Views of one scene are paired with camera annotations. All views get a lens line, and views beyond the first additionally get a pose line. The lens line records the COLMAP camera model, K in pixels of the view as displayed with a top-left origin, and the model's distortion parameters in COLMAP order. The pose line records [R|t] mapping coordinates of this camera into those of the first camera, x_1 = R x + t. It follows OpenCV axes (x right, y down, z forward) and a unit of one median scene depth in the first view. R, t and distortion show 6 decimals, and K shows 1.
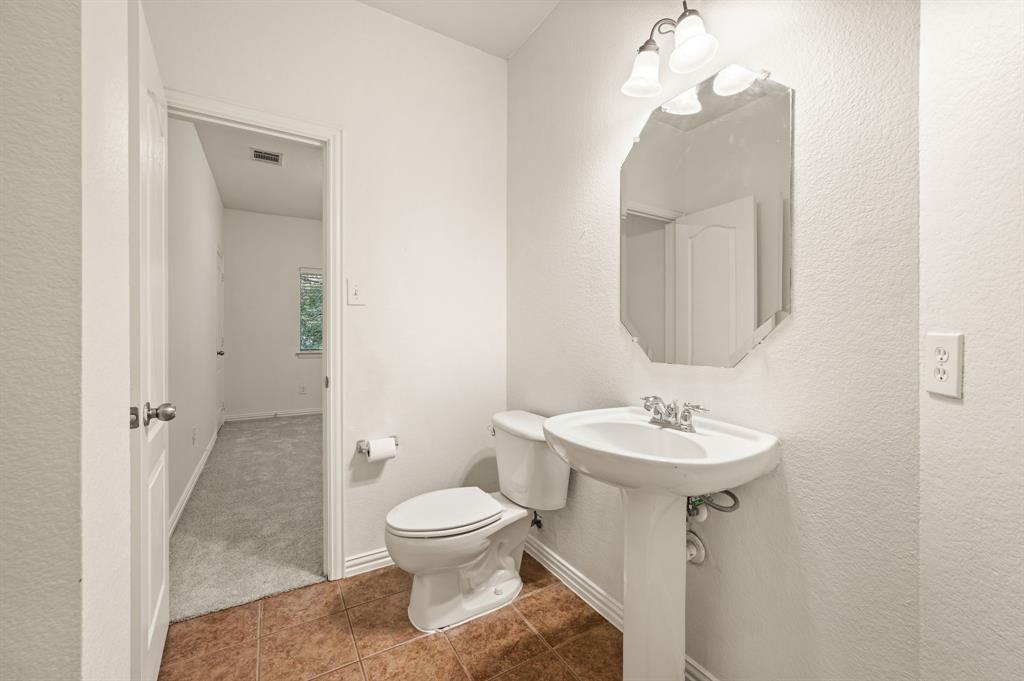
lens RADIAL K [[413.5, 0, 513.0], [0, 413.5, 337.8], [0, 0, 1]] dist [0.000049, 0.000001]
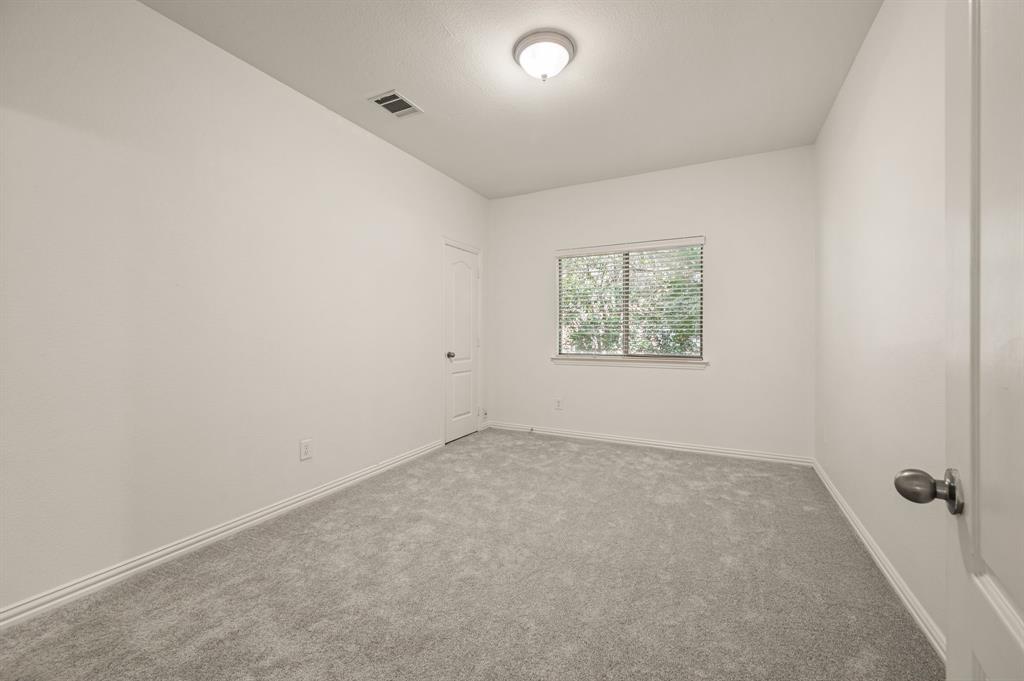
lens RADIAL K [[413.5, 0, 512.1], [0, 413.5, 338.2], [0, 0, 1]] dist [0.000049, 0.000001]
pose [[0.532994, 0.002848, -0.846114, 0.118261], [-0.003634, 0.999993, 0.001077, -0.001641], [0.846111, 0.002501, 0.533000, 0.515512]]
